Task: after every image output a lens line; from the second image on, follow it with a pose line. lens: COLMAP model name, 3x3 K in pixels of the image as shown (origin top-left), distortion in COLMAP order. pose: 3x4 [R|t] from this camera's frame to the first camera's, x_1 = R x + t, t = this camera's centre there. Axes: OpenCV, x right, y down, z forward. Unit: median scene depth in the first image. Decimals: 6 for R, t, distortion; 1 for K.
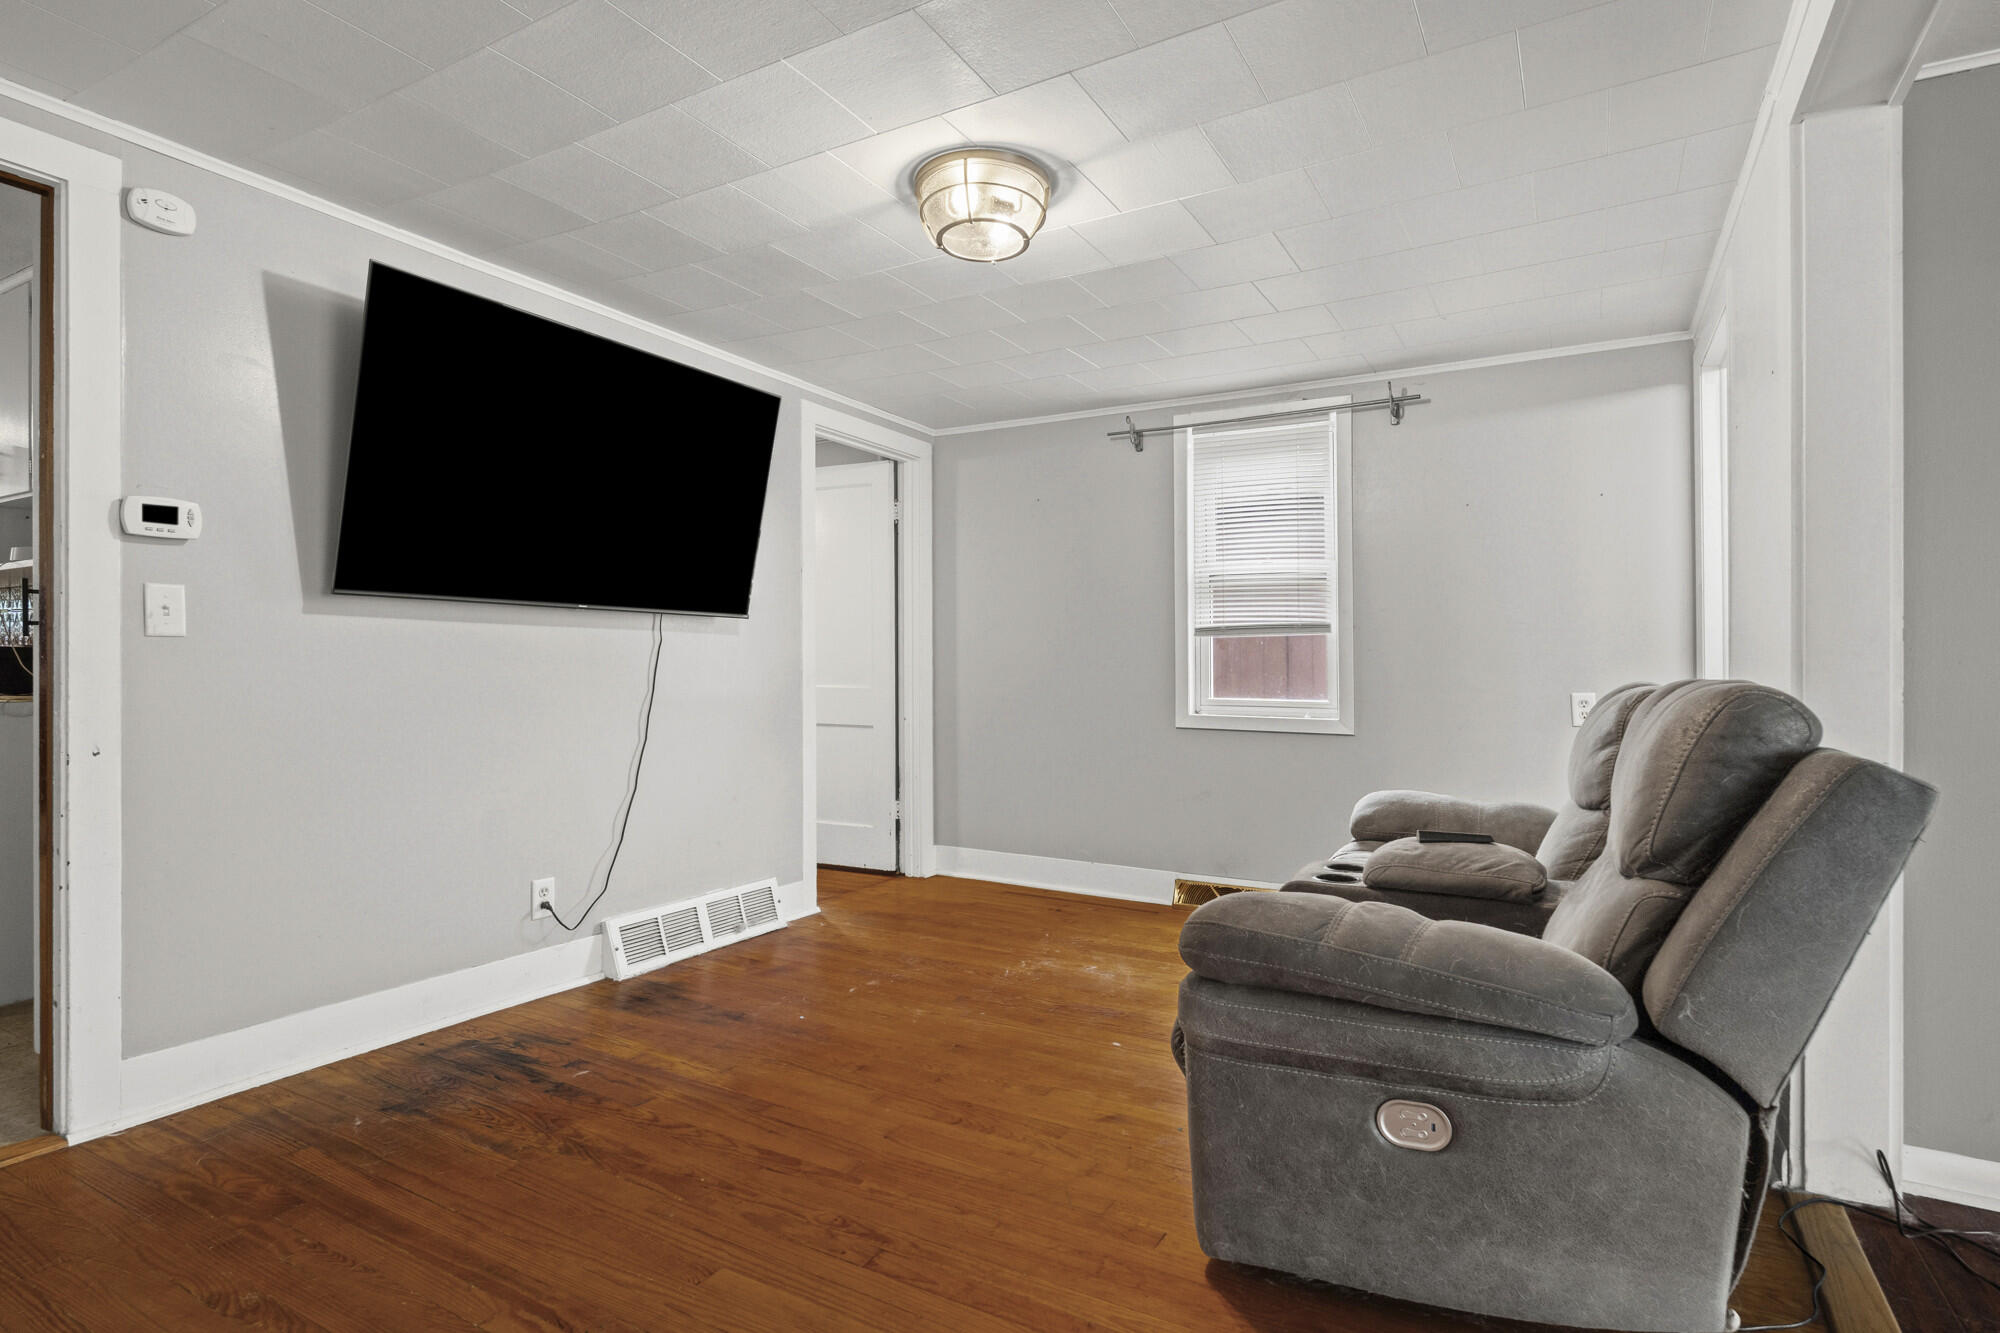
lens RADIAL K [[1012.2, 0, 1018.8], [0, 1012.2, 669.0], [0, 0, 1]] dist [-0.002343, -0.001001]
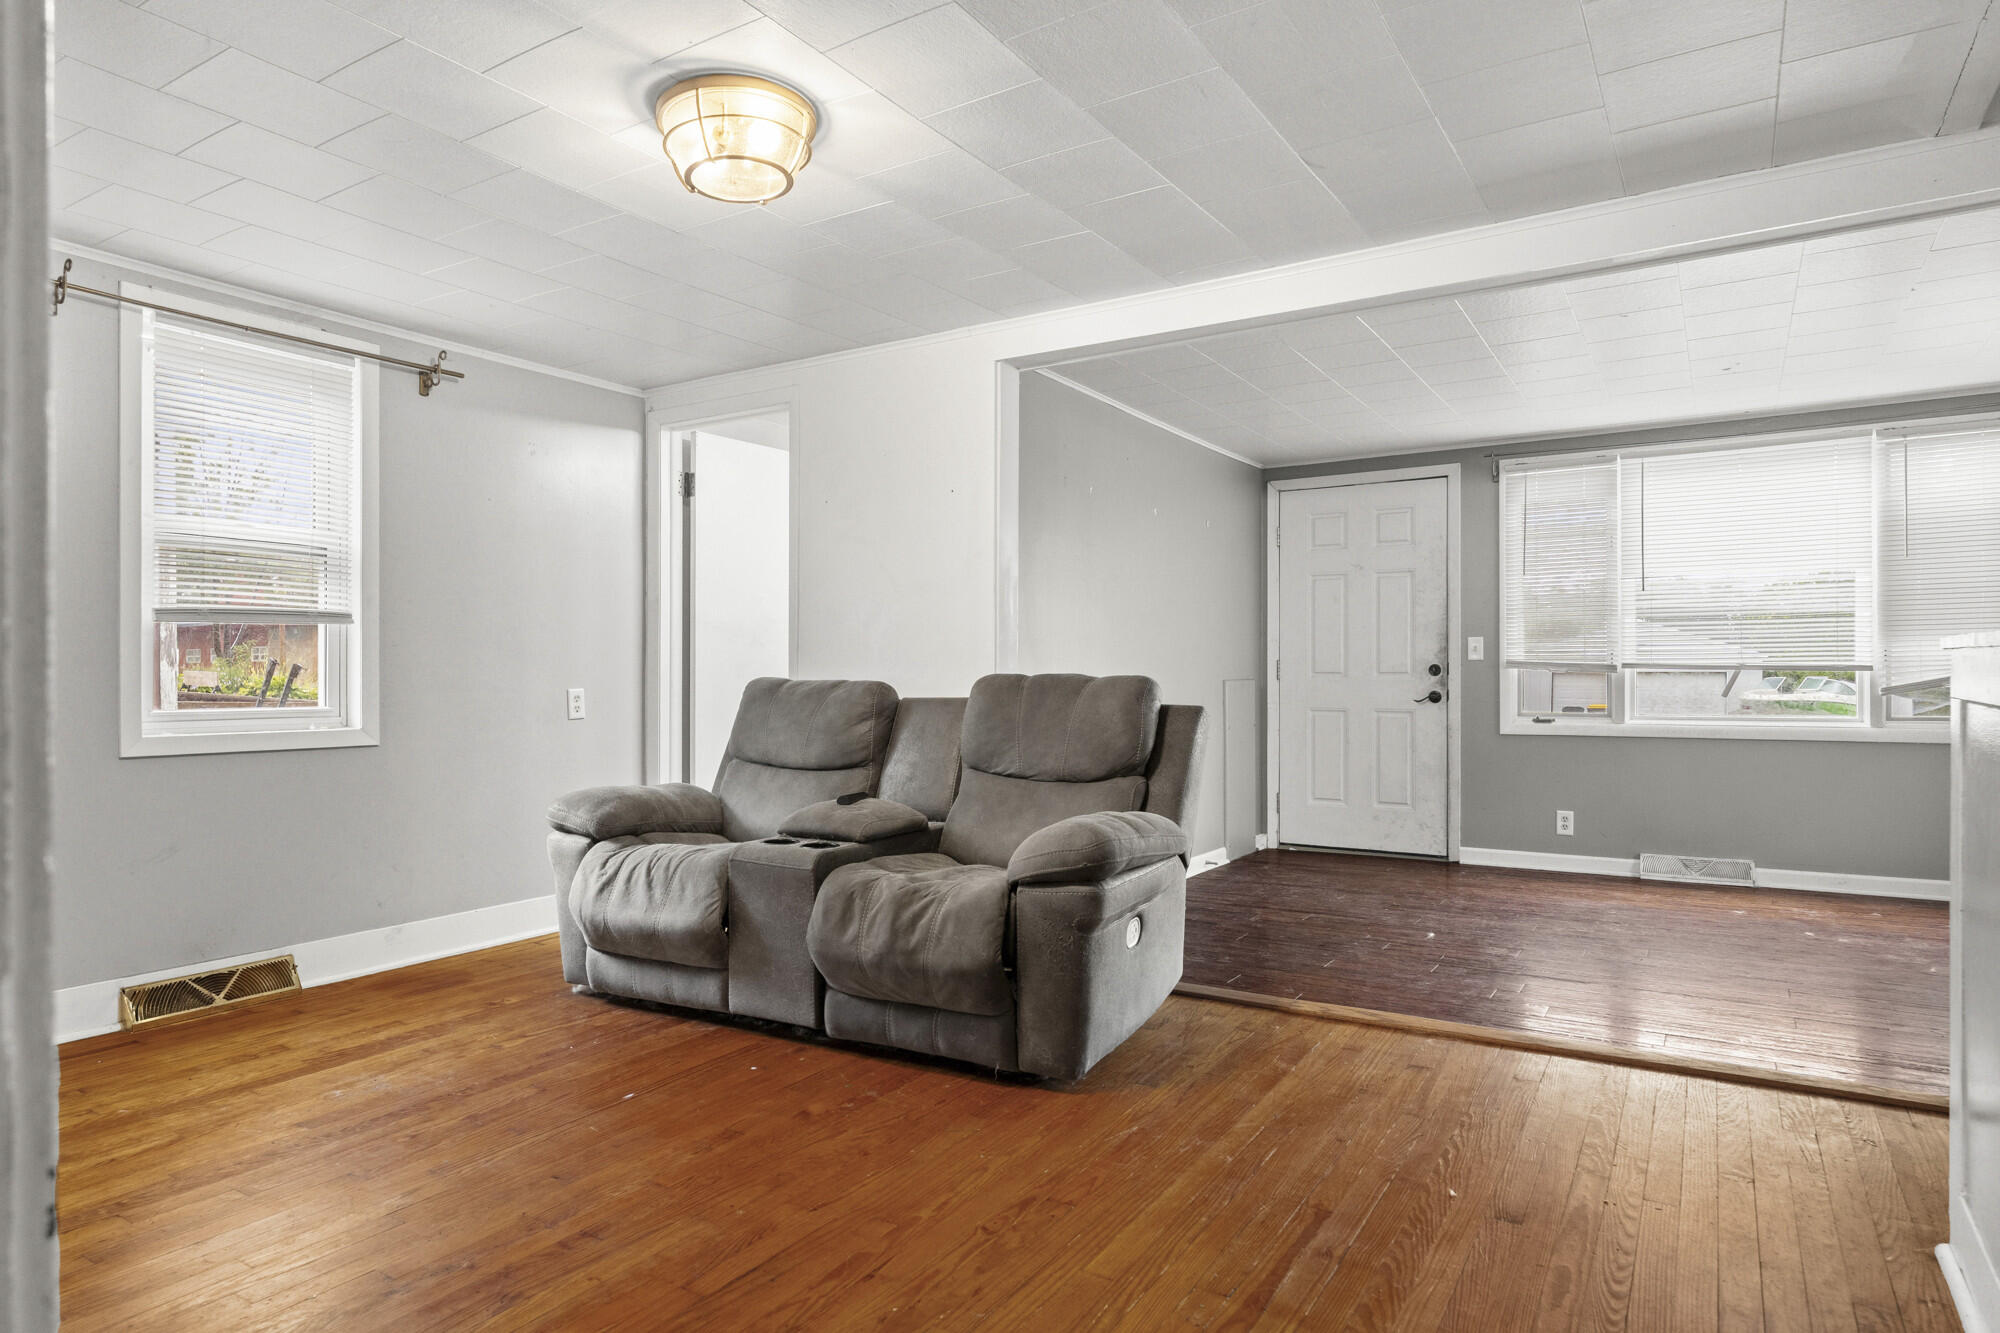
lens RADIAL K [[1138.5, 0, 999.4], [0, 1138.5, 668.1], [0, 0, 1]] dist [-0.004122, -0.000314]
pose [[0.057011, -0.002463, 0.998371, -0.913725], [0.000273, 0.999997, 0.002452, -0.003486], [-0.998374, 0.000133, 0.057011, 0.655655]]
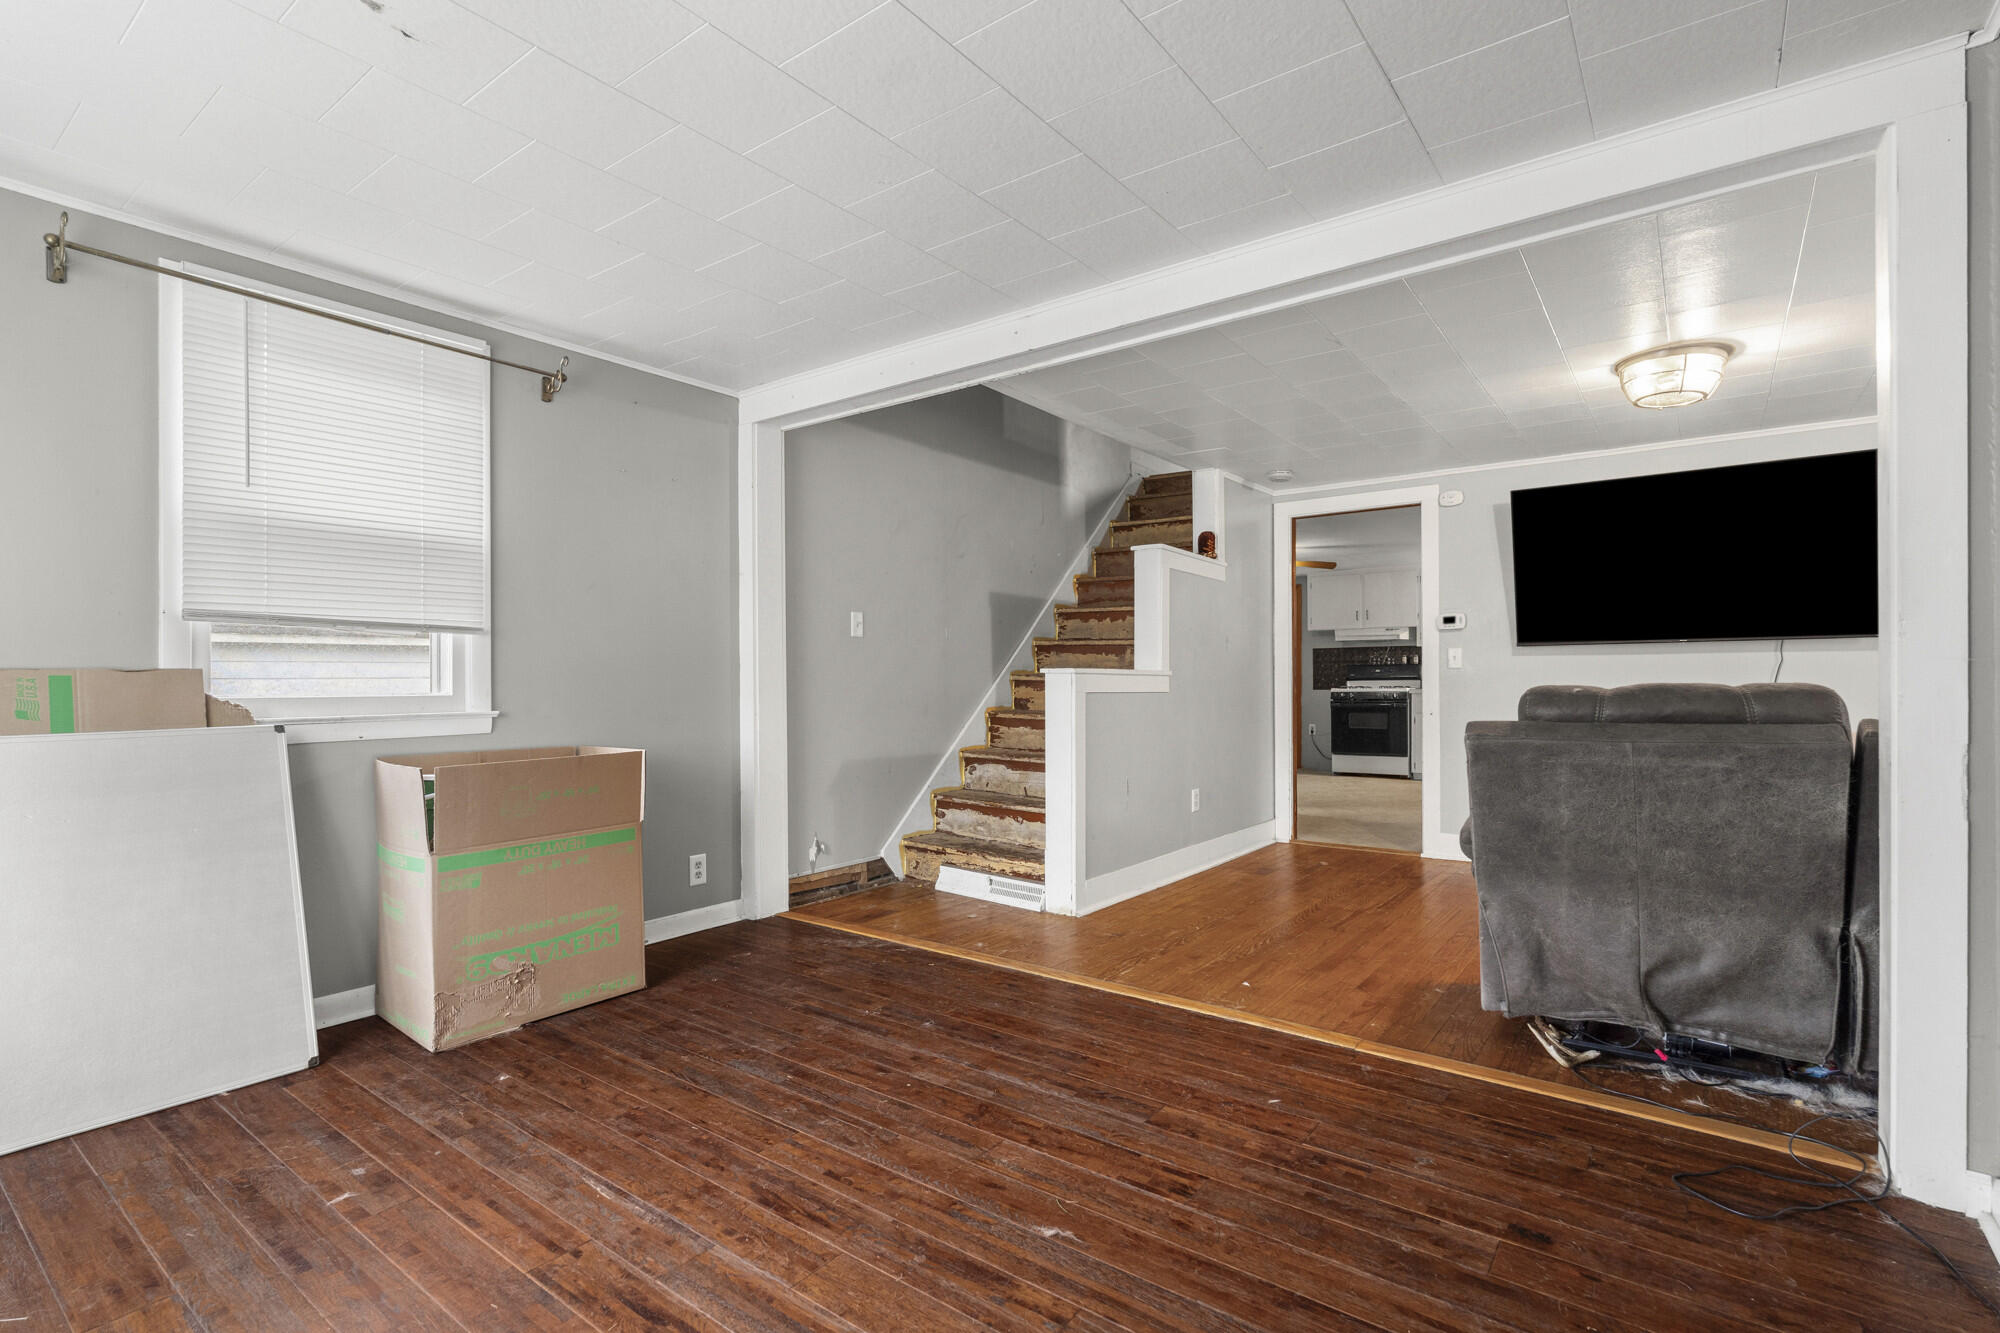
lens RADIAL K [[960.9, 0, 986.9], [0, 960.9, 686.8], [0, 0, 1]] dist [-0.000891, 0.000492]
pose [[-0.135756, -0.000040, -0.990742, 1.416567], [0.003480, 0.999994, -0.000517, 0.008786], [0.990736, -0.003517, -0.135755, 0.152478]]
